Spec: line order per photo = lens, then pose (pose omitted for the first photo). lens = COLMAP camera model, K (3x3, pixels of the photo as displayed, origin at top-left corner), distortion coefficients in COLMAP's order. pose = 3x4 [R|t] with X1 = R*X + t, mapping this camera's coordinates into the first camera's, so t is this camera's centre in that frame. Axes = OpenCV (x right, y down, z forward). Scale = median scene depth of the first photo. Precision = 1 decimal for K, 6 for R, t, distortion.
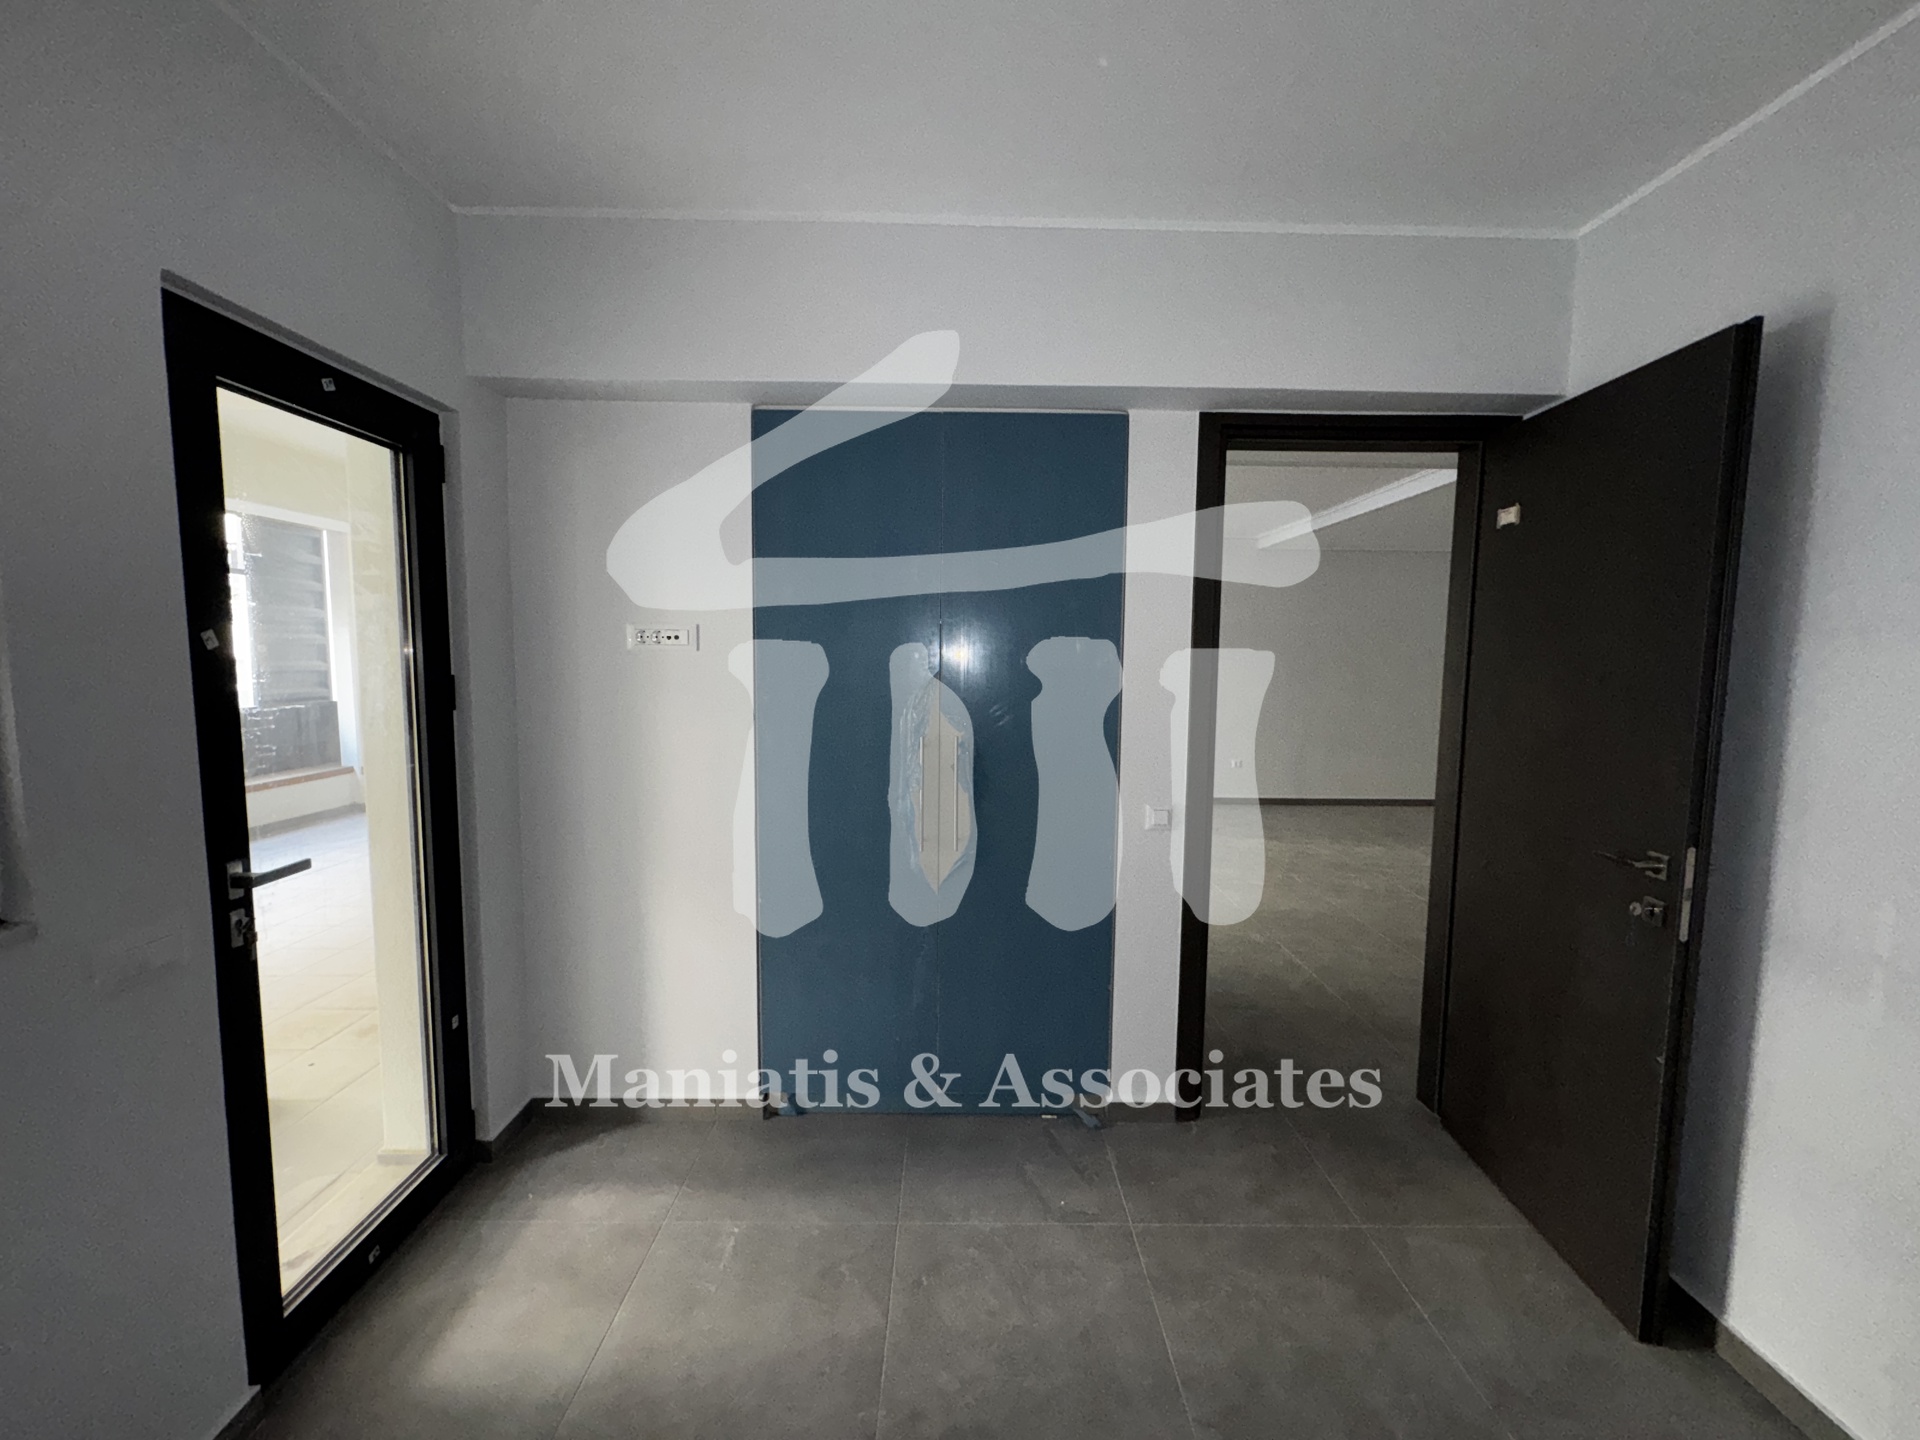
lens RADIAL K [[770.4, 0, 961.5], [0, 770.4, 721.6], [0, 0, 1]] dist [-0.003815, 0.001354]
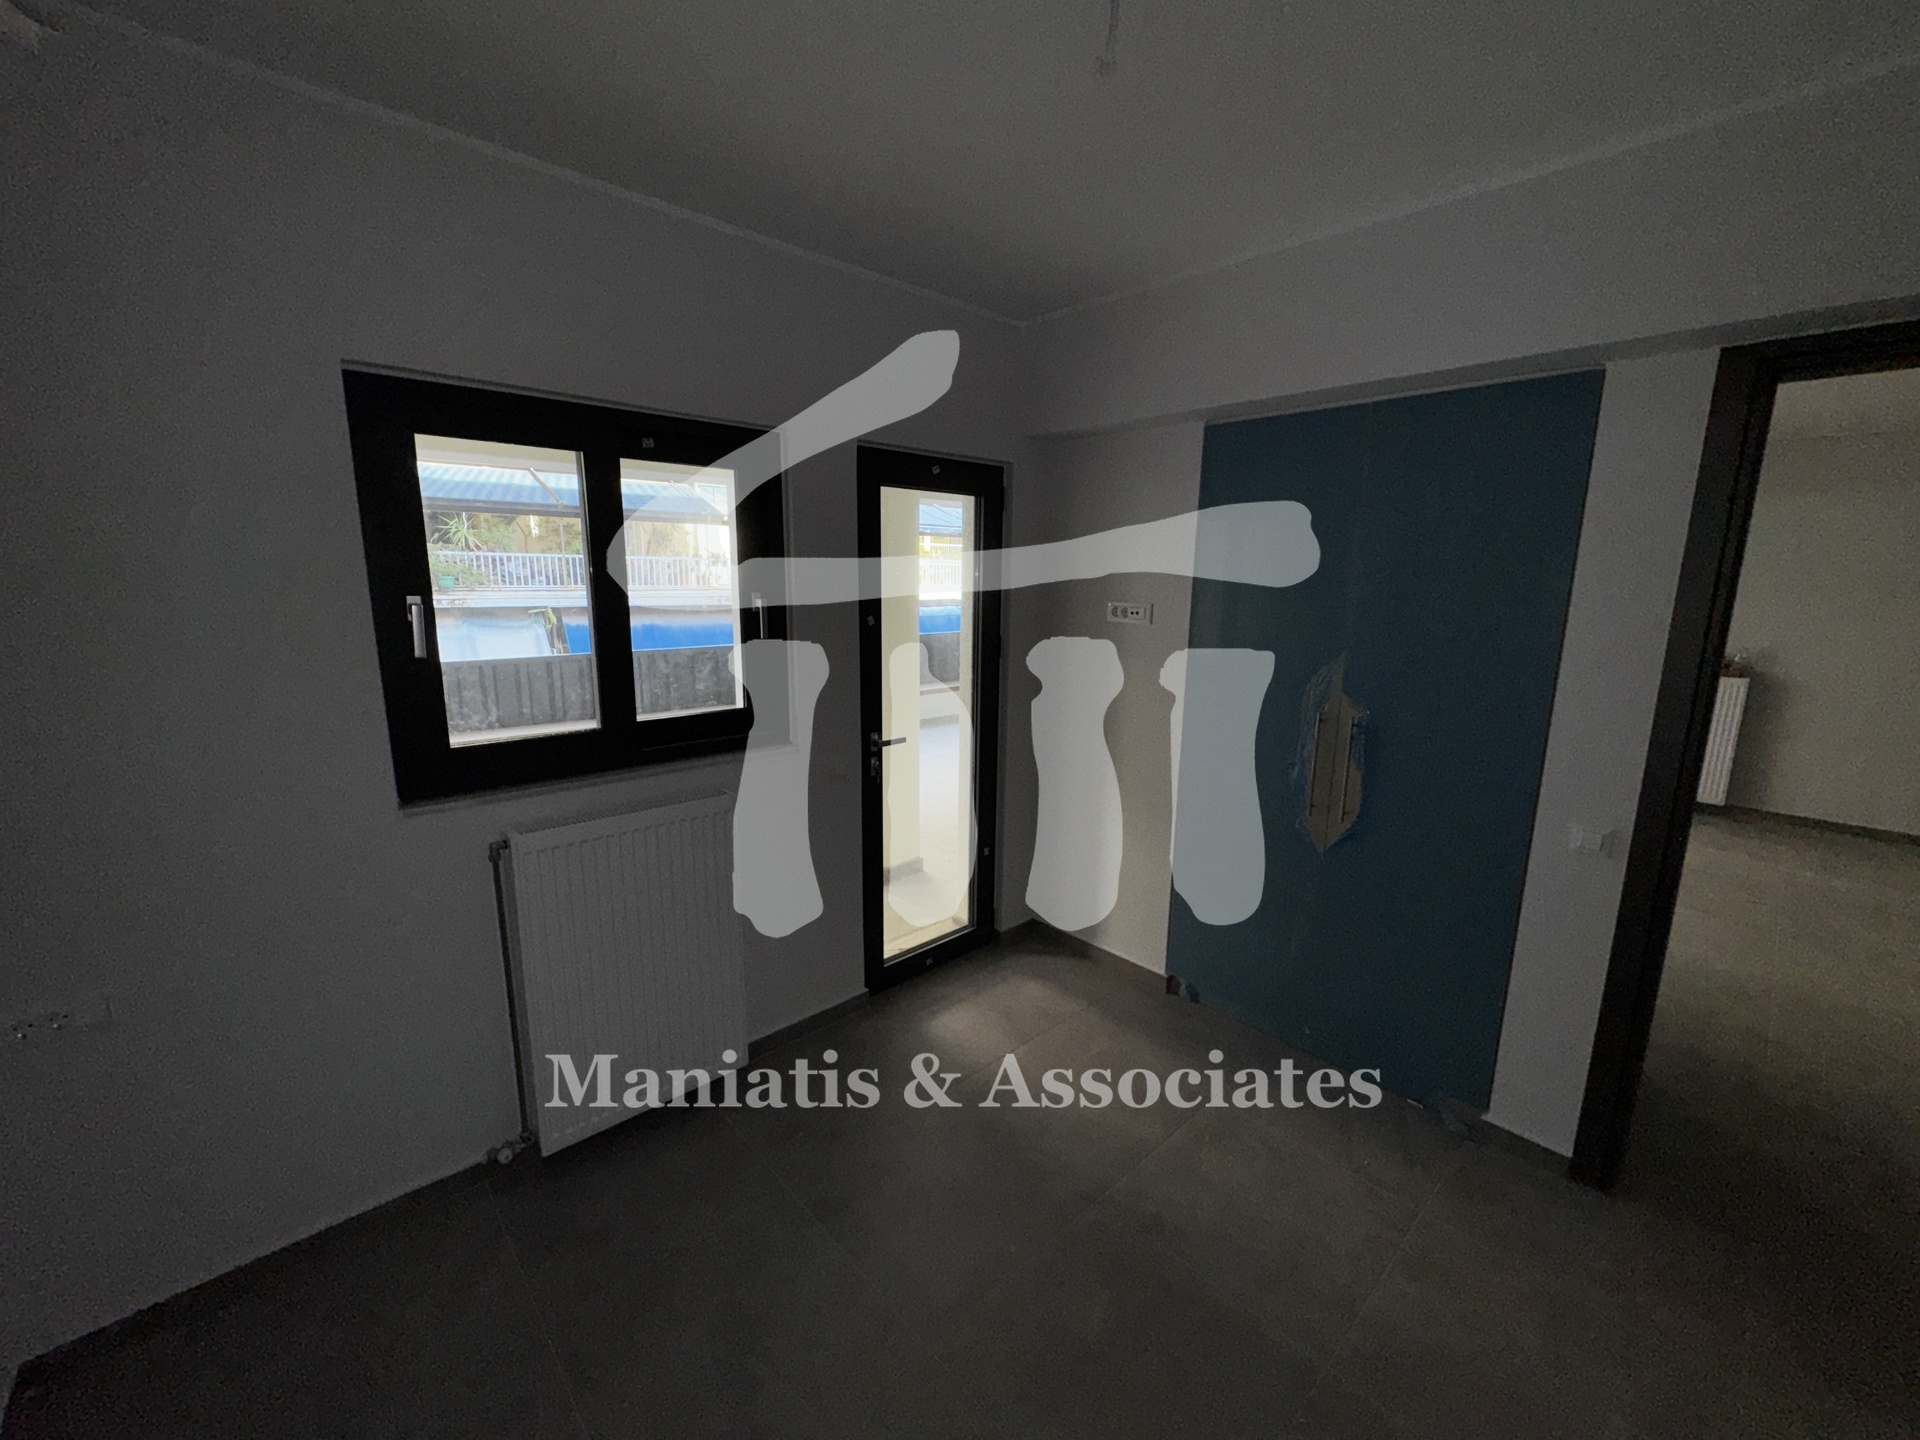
lens RADIAL K [[770.4, 0, 974.7], [0, 770.4, 713.0], [0, 0, 1]] dist [-0.003815, 0.001354]
pose [[0.680016, 0.129230, -0.721719, 0.452883], [-0.071026, 0.991326, 0.110583, -0.073332], [0.729749, -0.023938, 0.683296, -0.113547]]
